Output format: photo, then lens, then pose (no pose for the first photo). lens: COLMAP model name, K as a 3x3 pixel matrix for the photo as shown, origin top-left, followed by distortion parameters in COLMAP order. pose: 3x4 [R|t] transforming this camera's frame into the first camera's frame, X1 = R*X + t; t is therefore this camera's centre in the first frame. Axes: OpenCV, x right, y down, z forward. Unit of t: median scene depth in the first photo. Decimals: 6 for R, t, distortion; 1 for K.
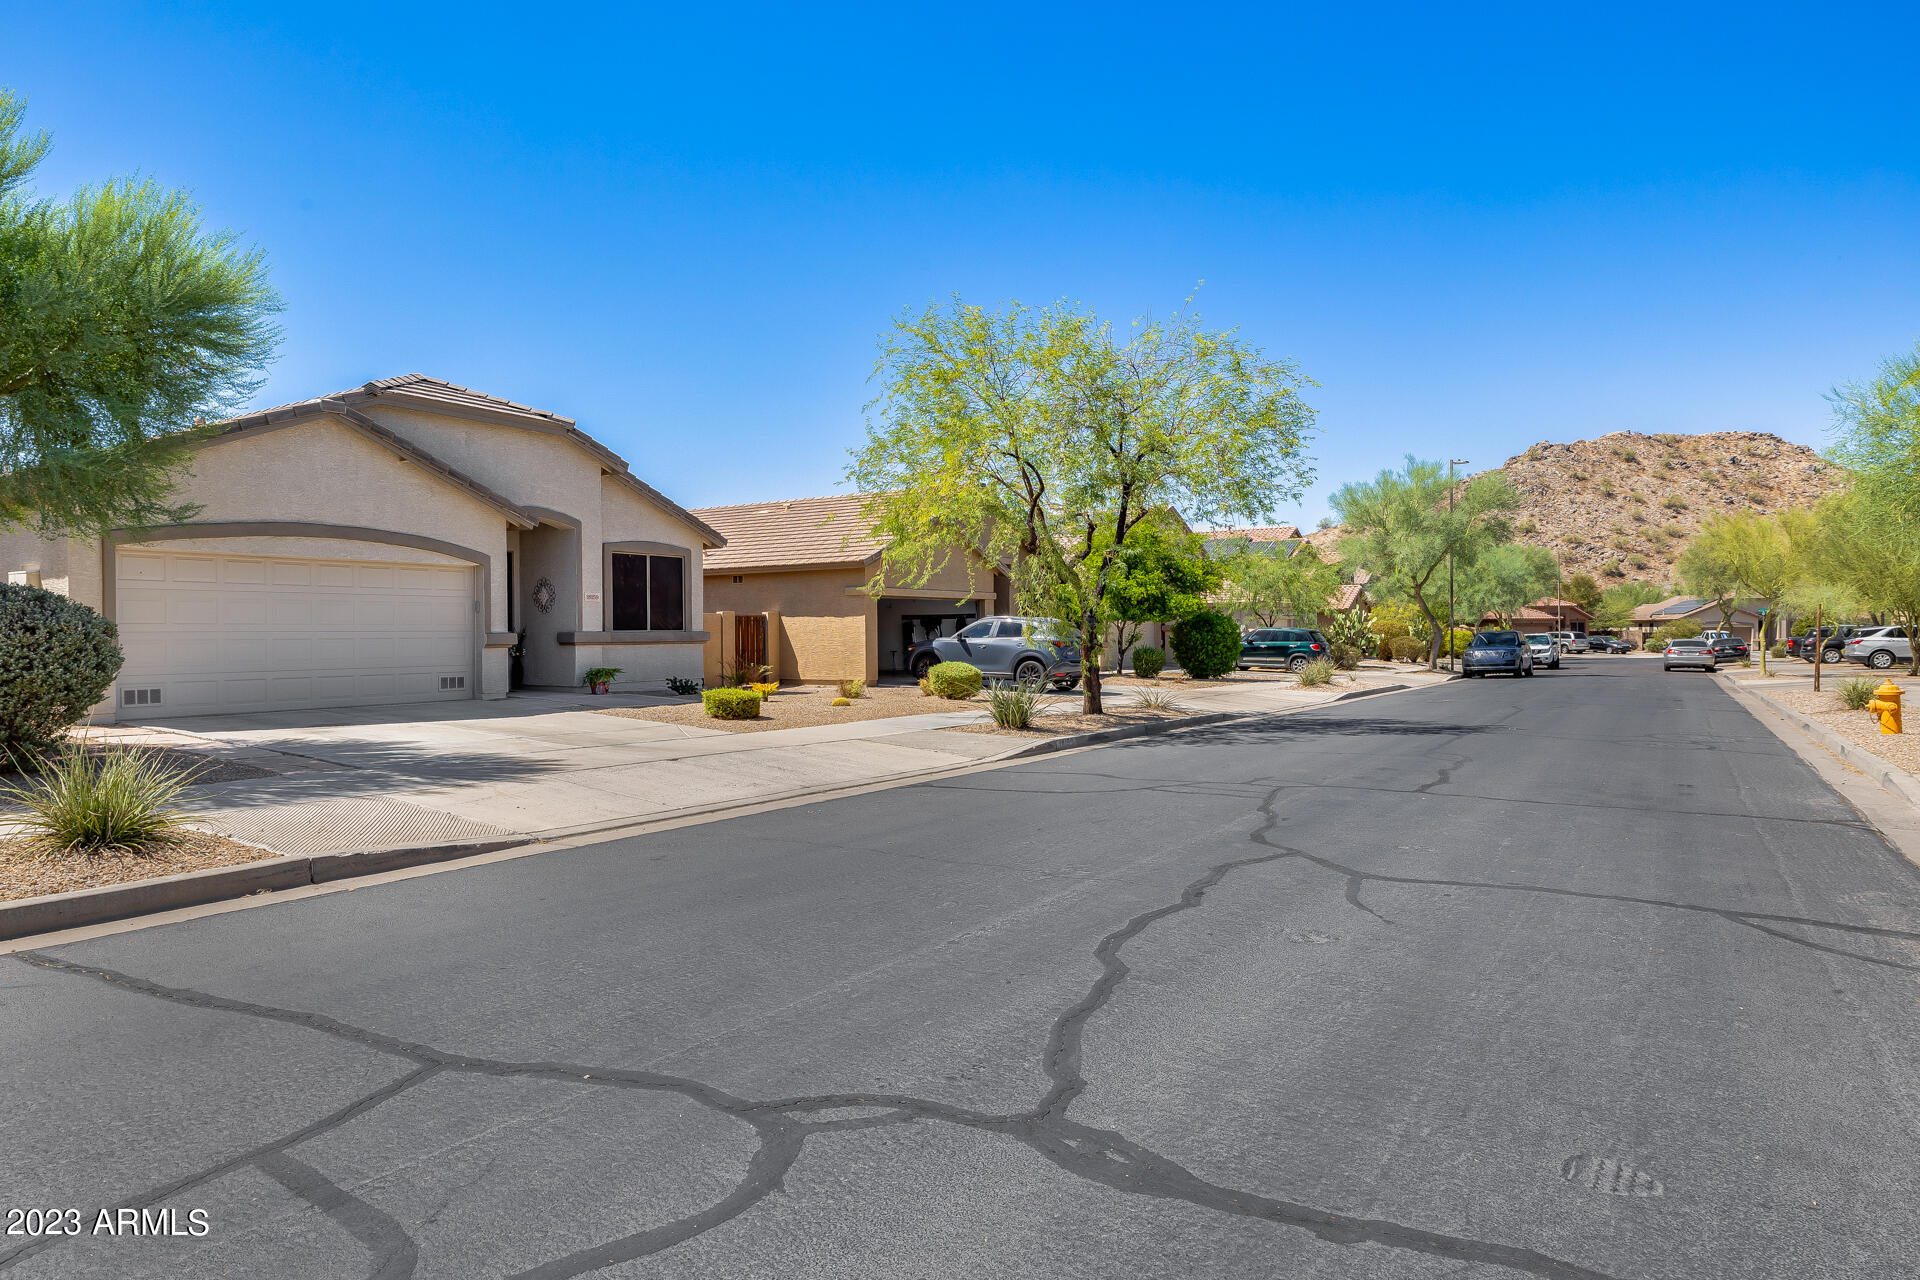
lens RADIAL K [[1107.4, 0, 959.6], [0, 1107.4, 640.8], [0, 0, 1]] dist [-0.000056, -0.000015]
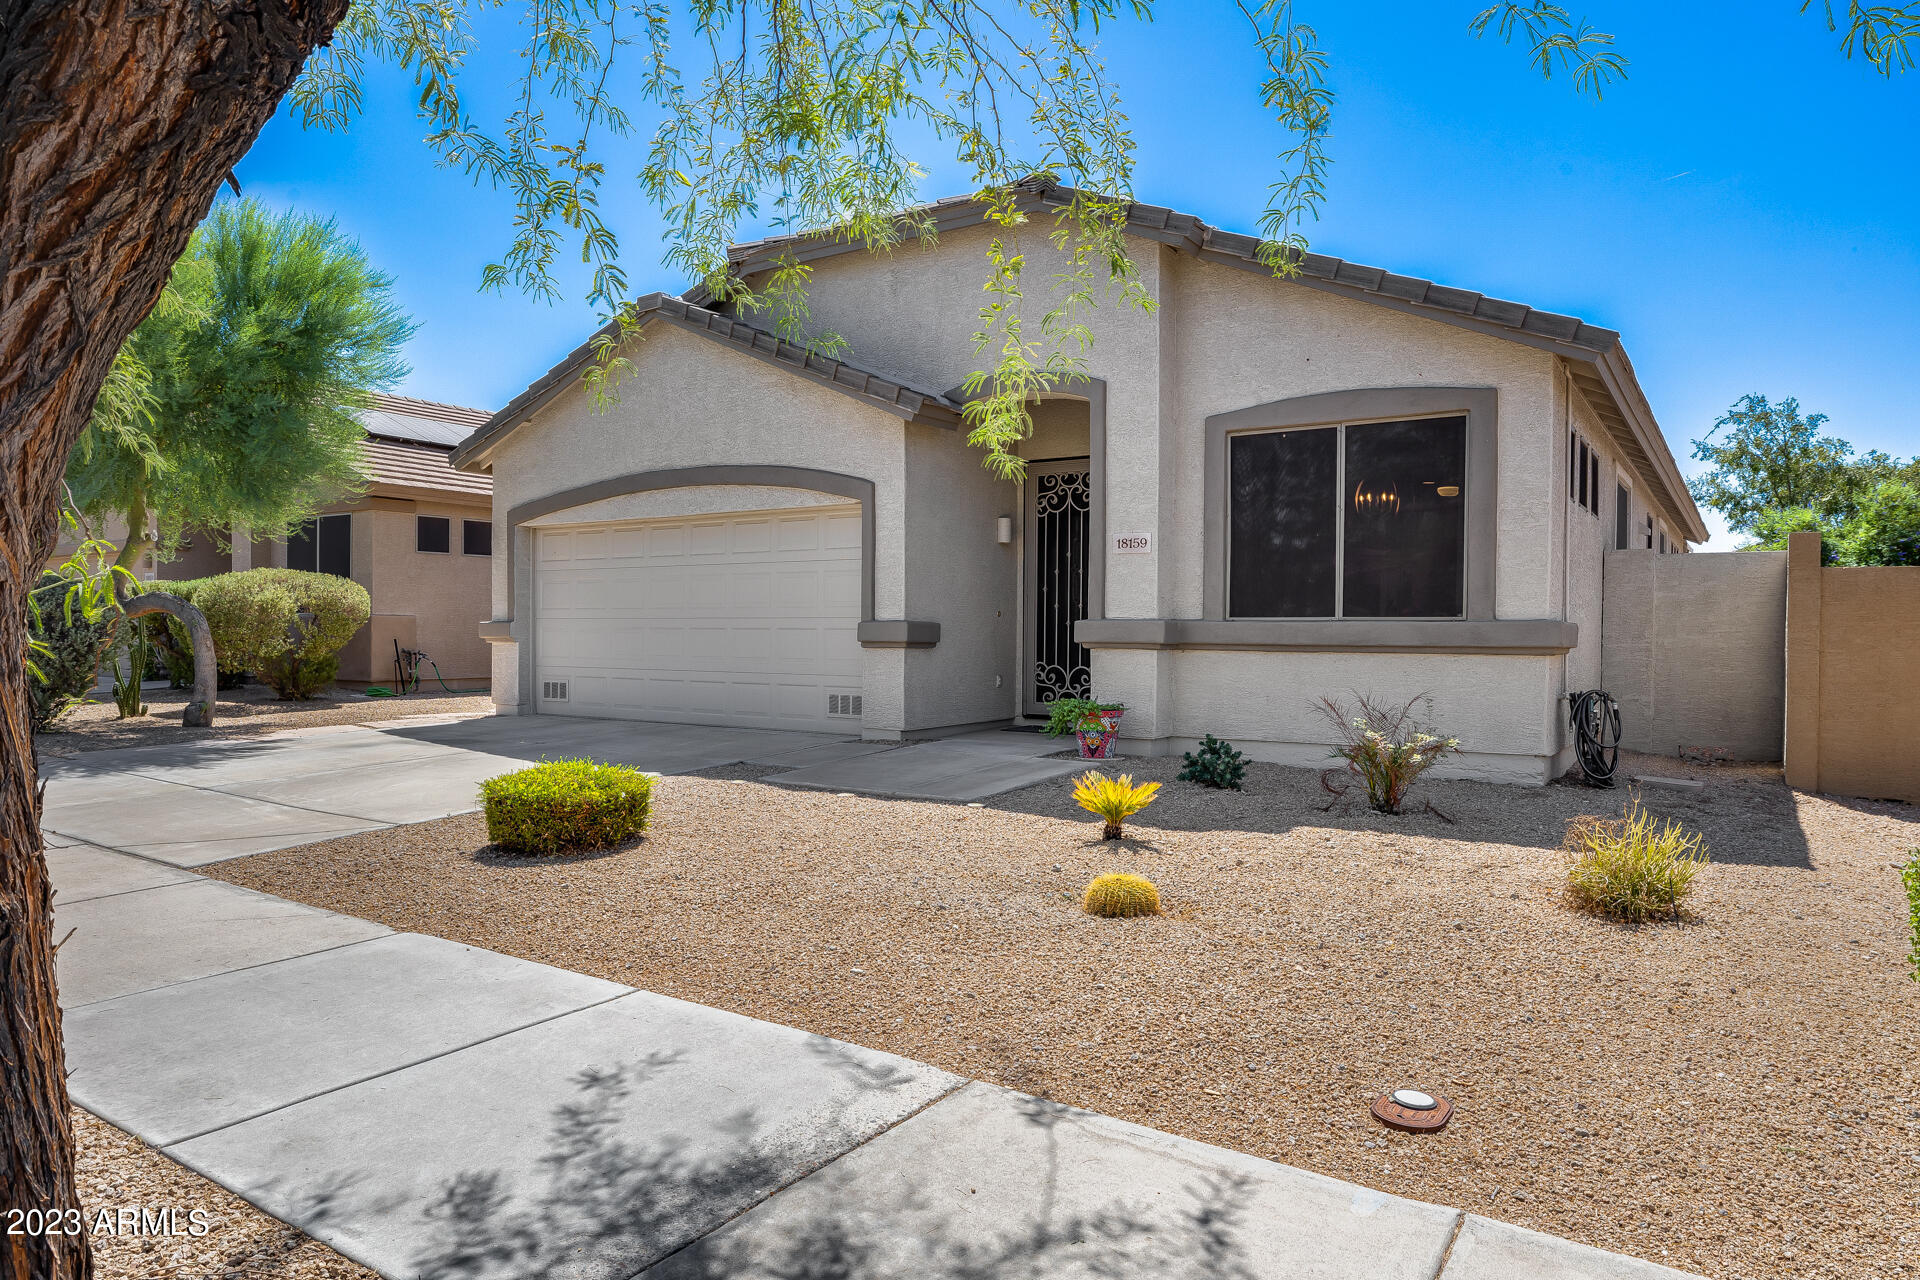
lens RADIAL K [[1191.8, 0, 958.5], [0, 1191.8, 632.0], [0, 0, 1]] dist [-0.002377, -0.000085]
pose [[-0.019471, 0.011865, -0.999740, 0.165419], [-0.008896, 0.999888, 0.012040, -0.008714], [0.999771, 0.009128, -0.019363, 0.994790]]
